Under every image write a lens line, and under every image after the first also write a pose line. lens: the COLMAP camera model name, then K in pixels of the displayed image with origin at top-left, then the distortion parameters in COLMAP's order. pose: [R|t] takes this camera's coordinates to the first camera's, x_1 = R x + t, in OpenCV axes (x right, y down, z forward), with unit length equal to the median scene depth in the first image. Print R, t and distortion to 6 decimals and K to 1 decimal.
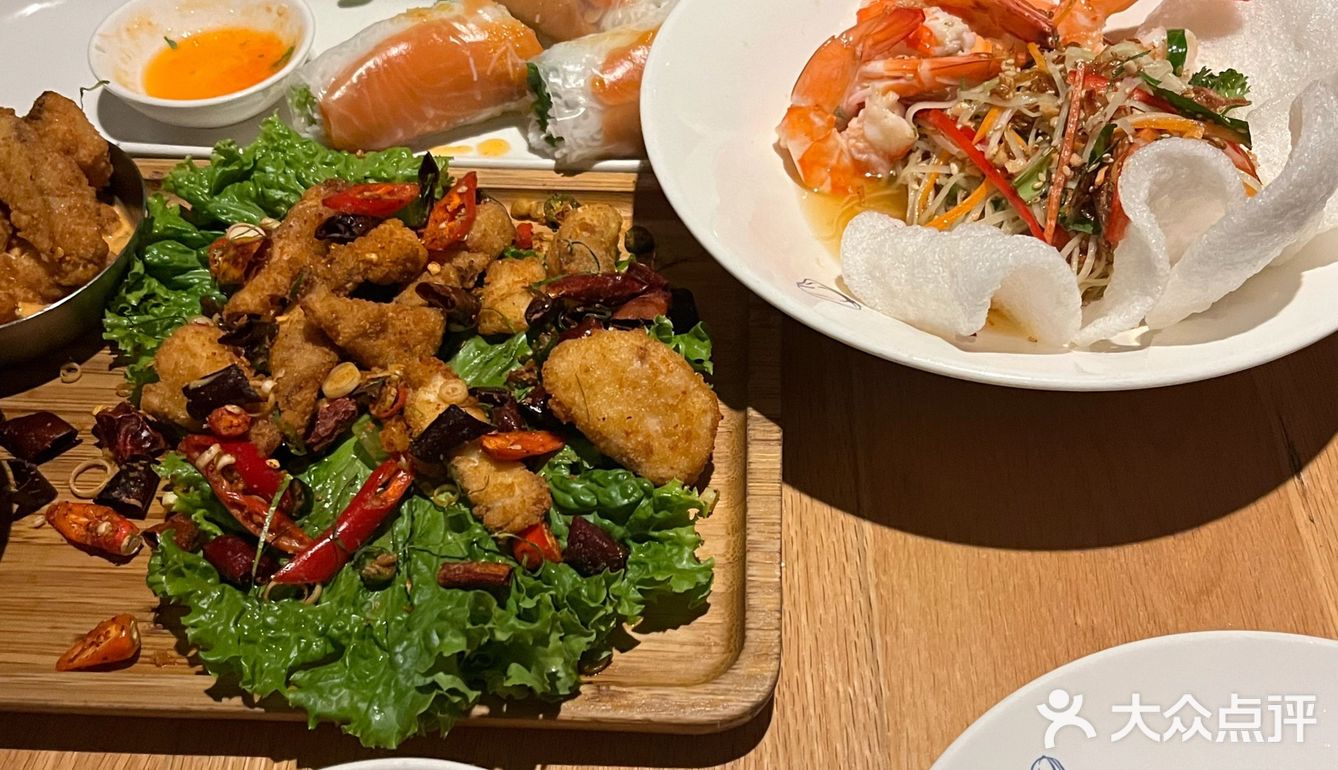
lens RADIAL K [[1026.4, 0, 679.9], [0, 1026.4, 397.4], [0, 0, 1]] dist [-0.001889, -0.005987]
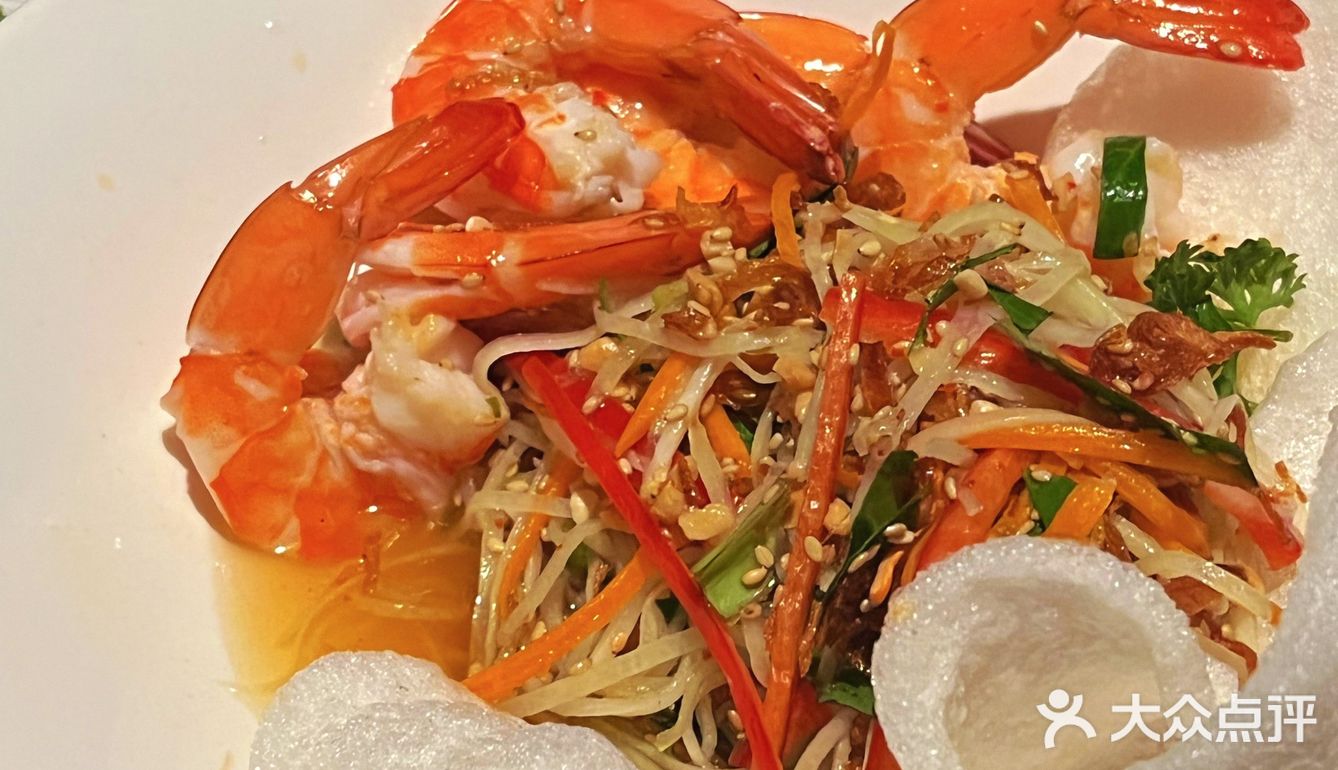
lens RADIAL K [[1977.7, 0, 662.0], [0, 1977.7, 376.8], [0, 0, 1]] dist [0.037676, 0.000000]
pose [[0.999264, -0.021524, 0.031744, 0.273146], [0.022322, 0.999438, -0.024999, -0.251863], [-0.031188, 0.025689, 0.999183, 0.204854]]
